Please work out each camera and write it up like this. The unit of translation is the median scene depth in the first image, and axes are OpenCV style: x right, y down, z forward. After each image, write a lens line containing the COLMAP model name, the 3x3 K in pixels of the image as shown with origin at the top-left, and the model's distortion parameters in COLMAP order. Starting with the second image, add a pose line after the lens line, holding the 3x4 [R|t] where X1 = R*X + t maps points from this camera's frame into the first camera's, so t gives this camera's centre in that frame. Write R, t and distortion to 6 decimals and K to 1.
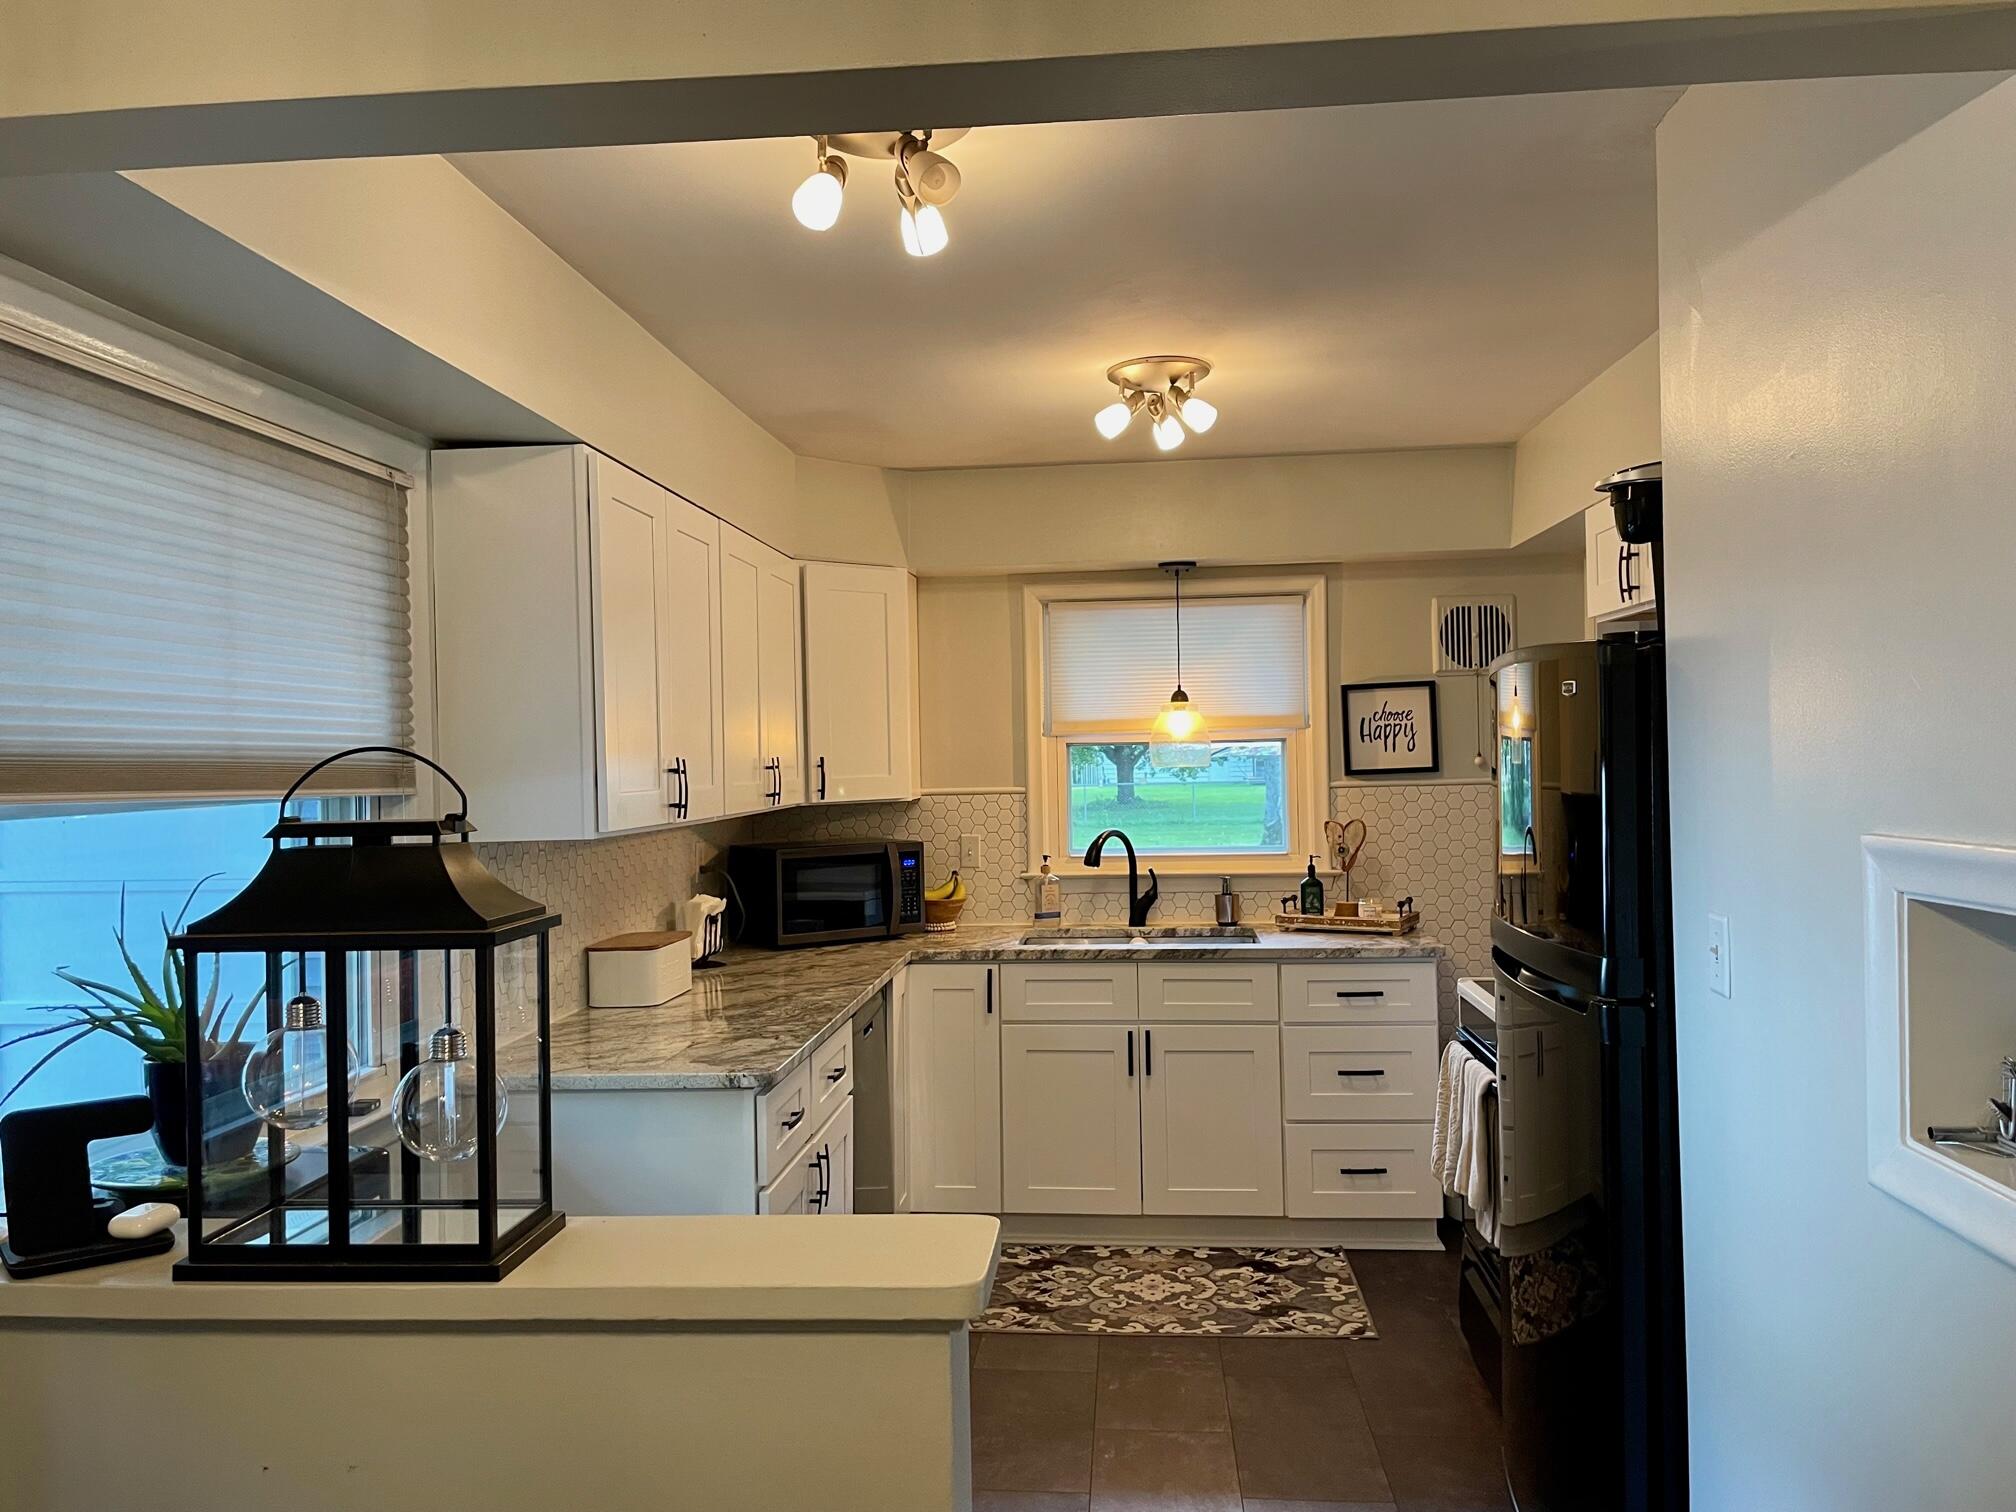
lens RADIAL K [[1538.5, 0, 1008.0], [0, 1538.5, 756.0], [0, 0, 1]] dist [0.093251, -0.004896]
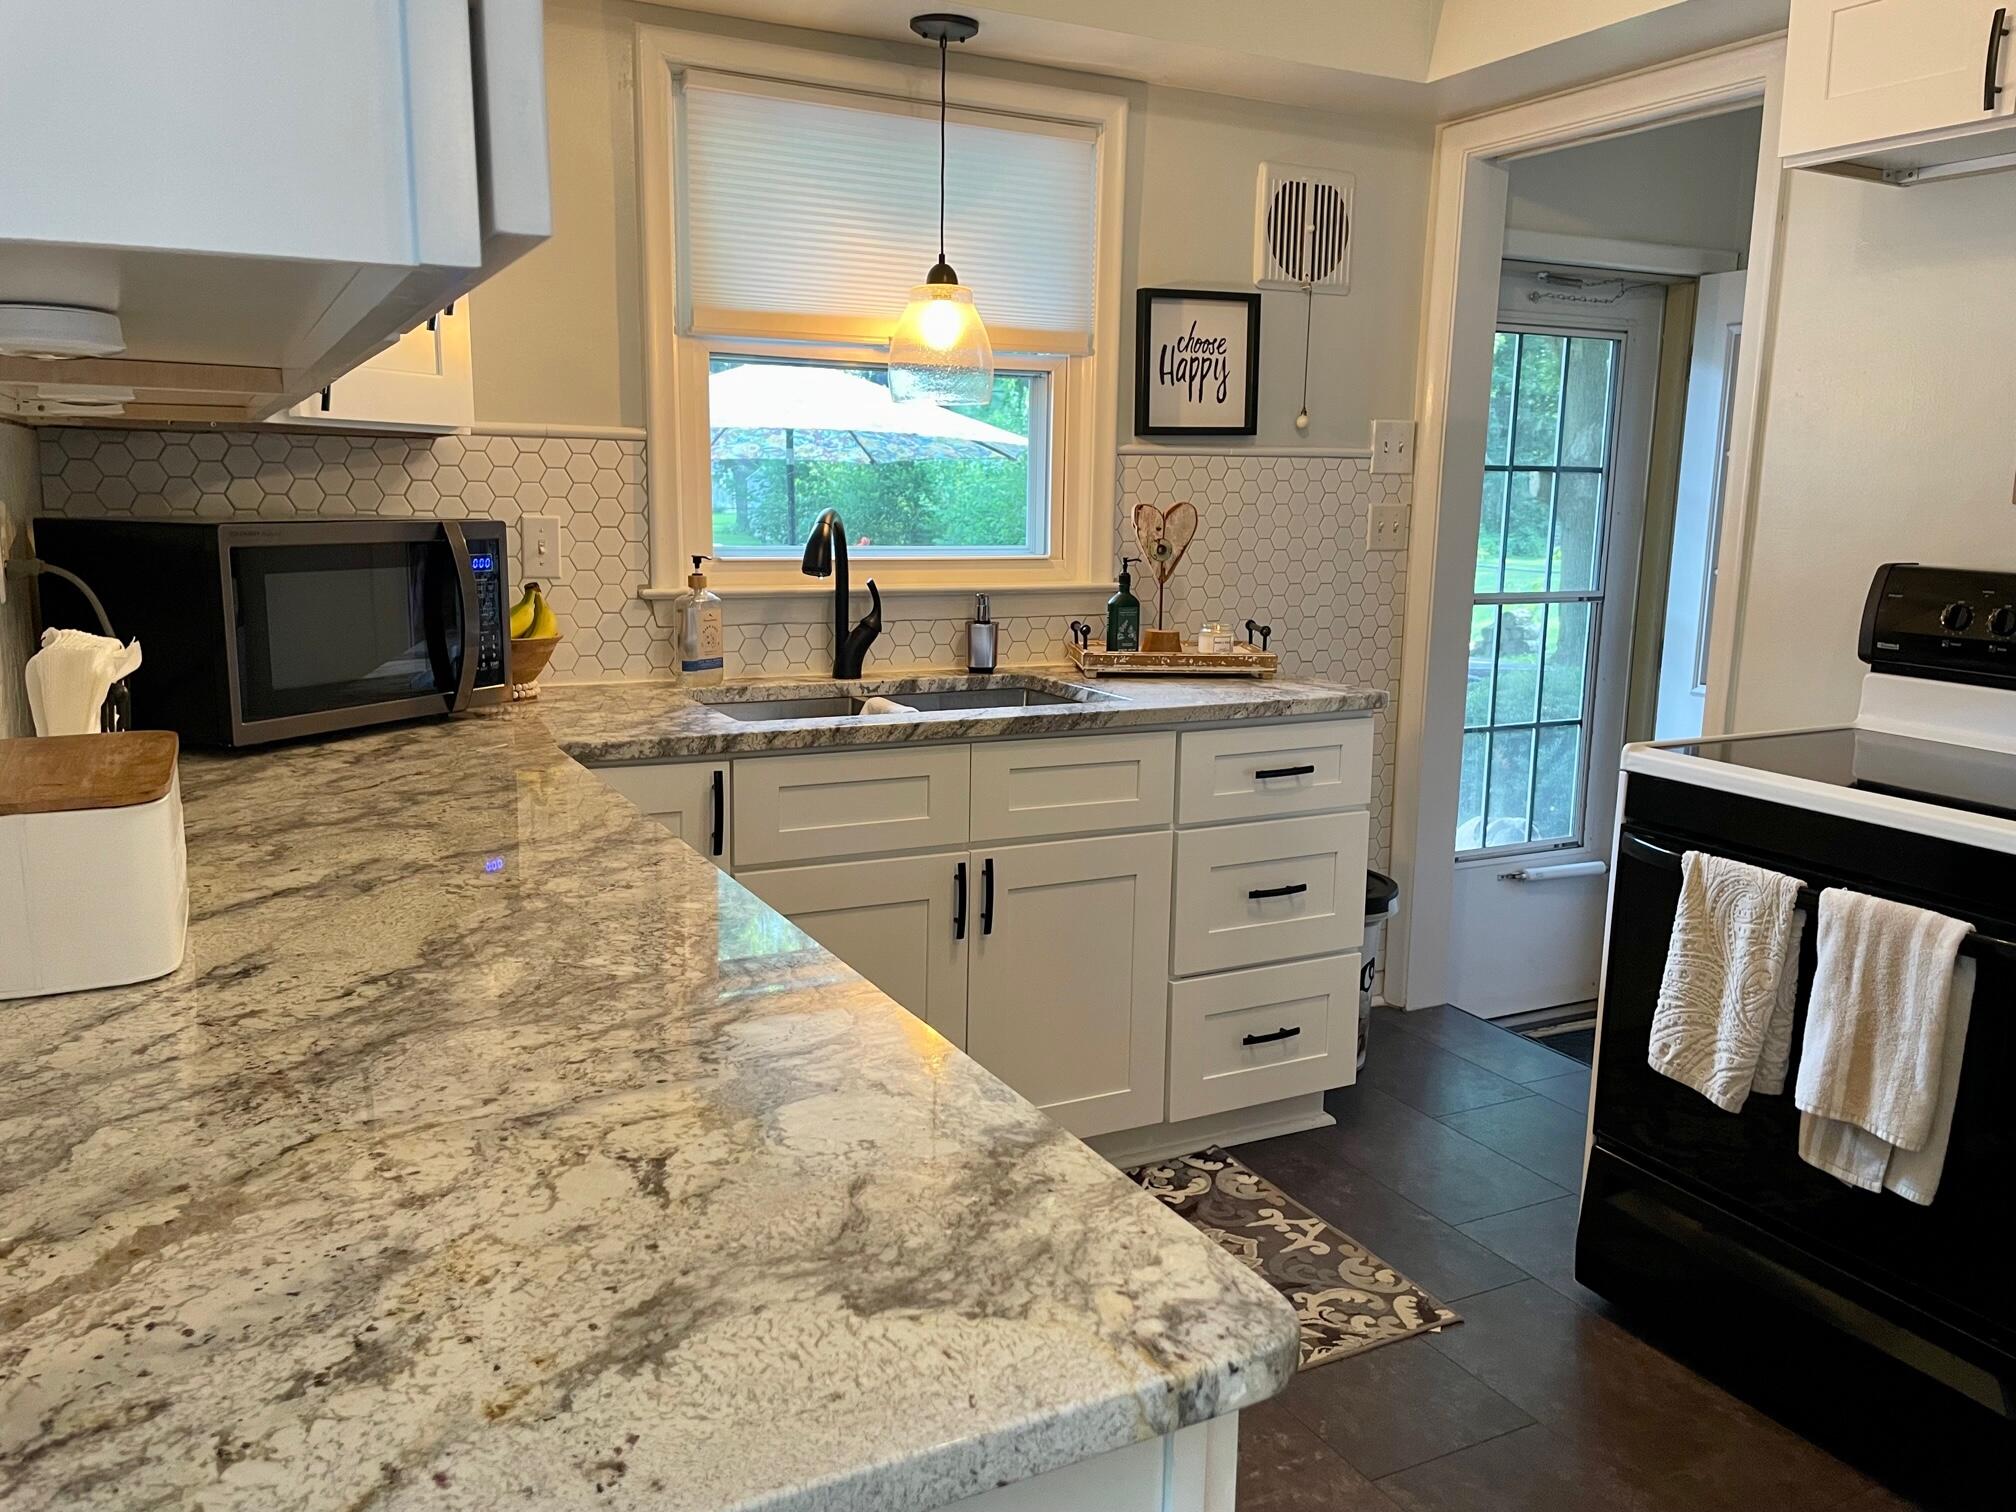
lens RADIAL K [[1538.5, 0, 1008.0], [0, 1538.5, 756.0], [0, 0, 1]] dist [0.093251, -0.004896]
pose [[0.846449, -0.059167, 0.529172, -0.183907], [-0.029531, 0.987061, 0.157600, 0.045994], [-0.531650, -0.149027, 0.833750, 0.482094]]
